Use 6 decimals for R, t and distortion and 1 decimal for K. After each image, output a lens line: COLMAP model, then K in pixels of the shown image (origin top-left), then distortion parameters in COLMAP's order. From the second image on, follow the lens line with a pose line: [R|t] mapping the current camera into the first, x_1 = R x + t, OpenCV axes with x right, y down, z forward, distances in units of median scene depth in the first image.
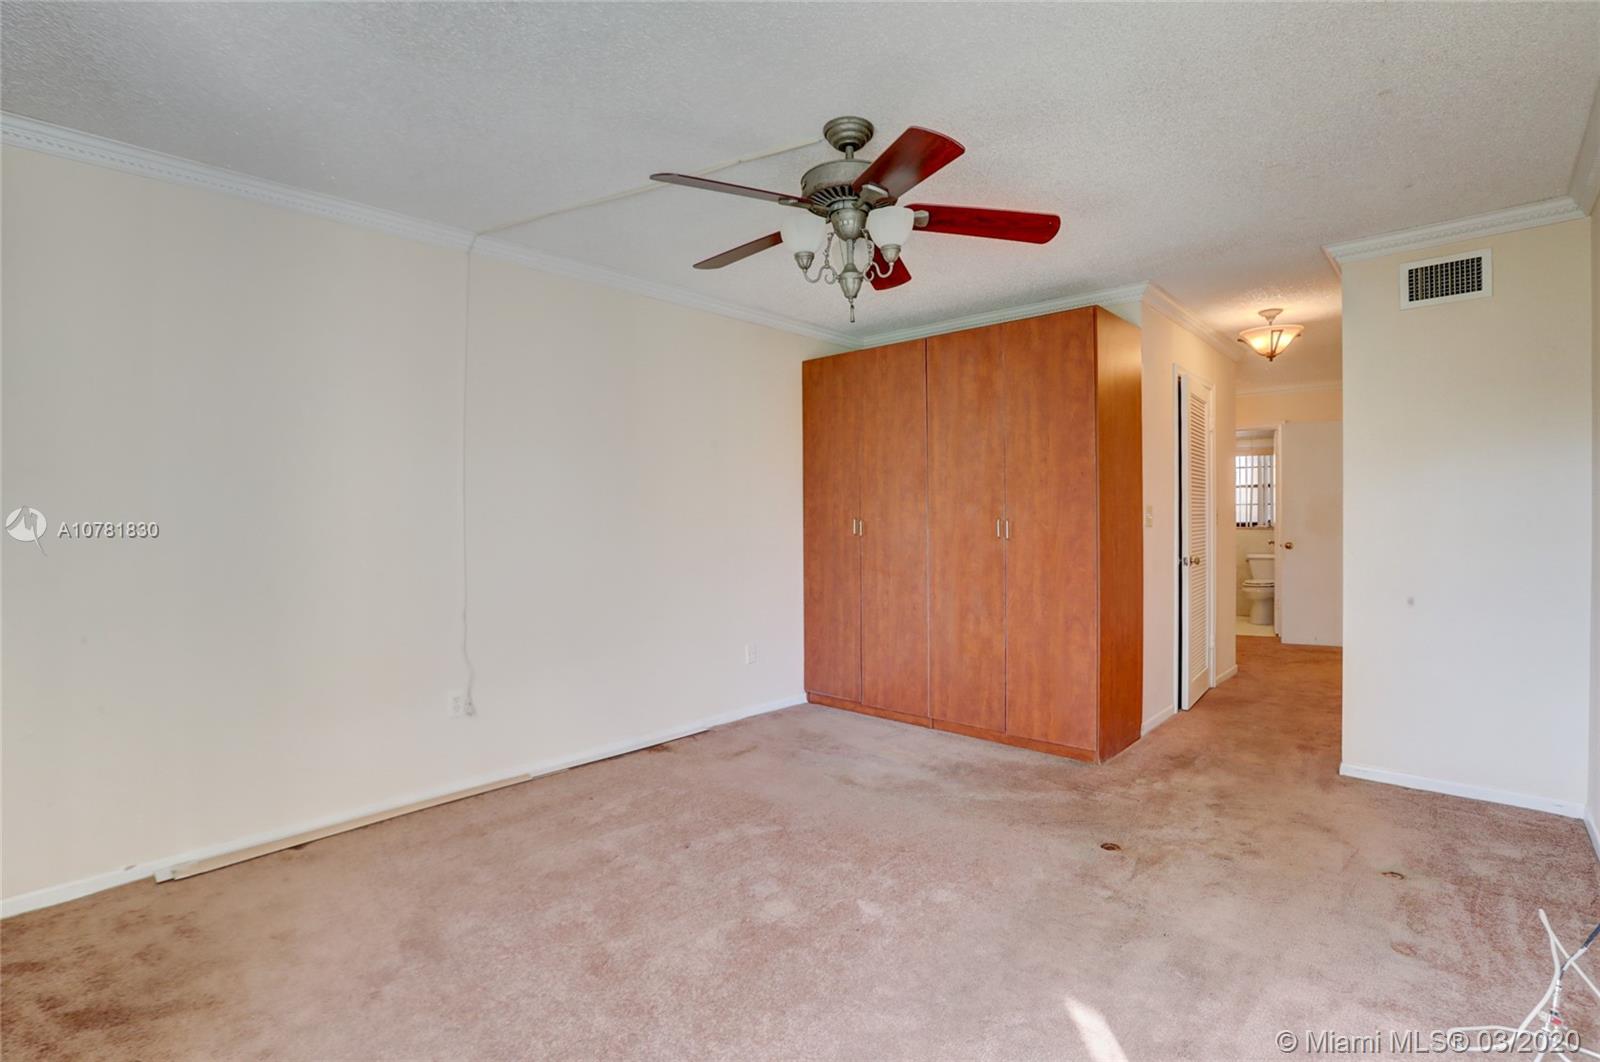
lens RADIAL K [[743.8, 0, 800.0], [0, 743.8, 531.0], [0, 0, 1]] dist [-0.031029, 0.000416]
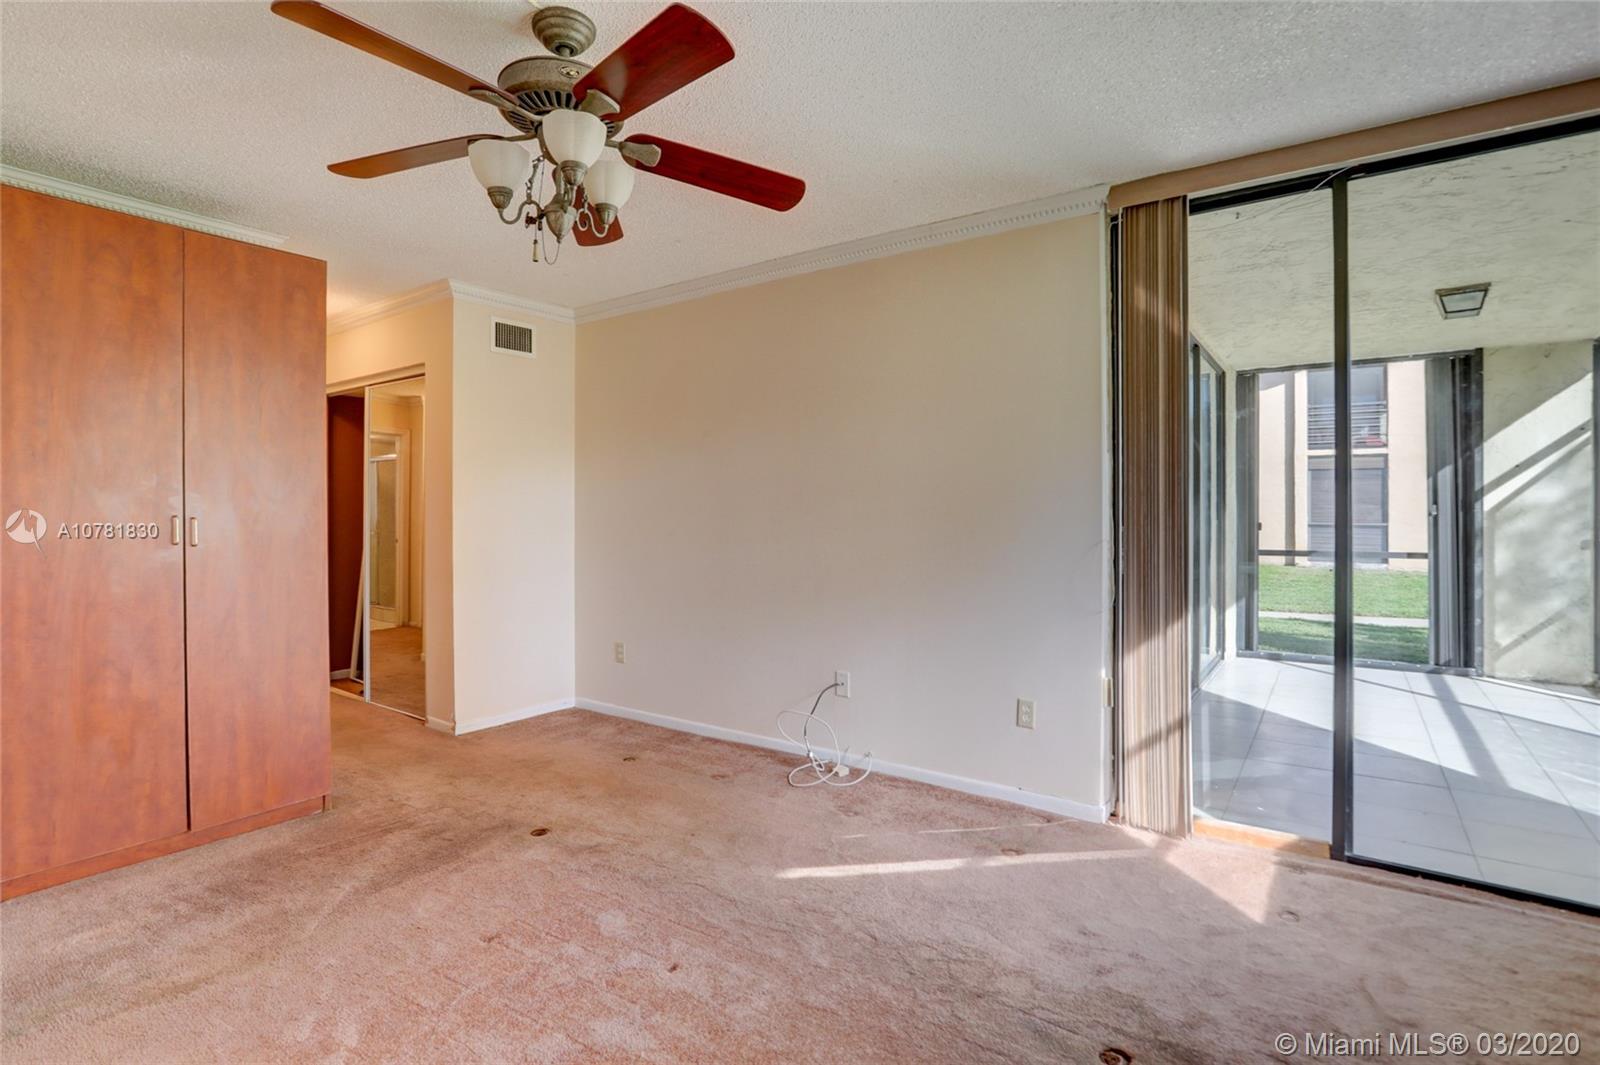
lens RADIAL K [[757.8, 0, 807.4], [0, 757.8, 517.3], [0, 0, 1]] dist [0.000050, 0.000409]
pose [[-0.096406, 0.001329, 0.995341, -0.500094], [0.022823, 0.999739, 0.000876, -0.002863], [-0.995080, 0.022801, -0.096412, 0.530502]]
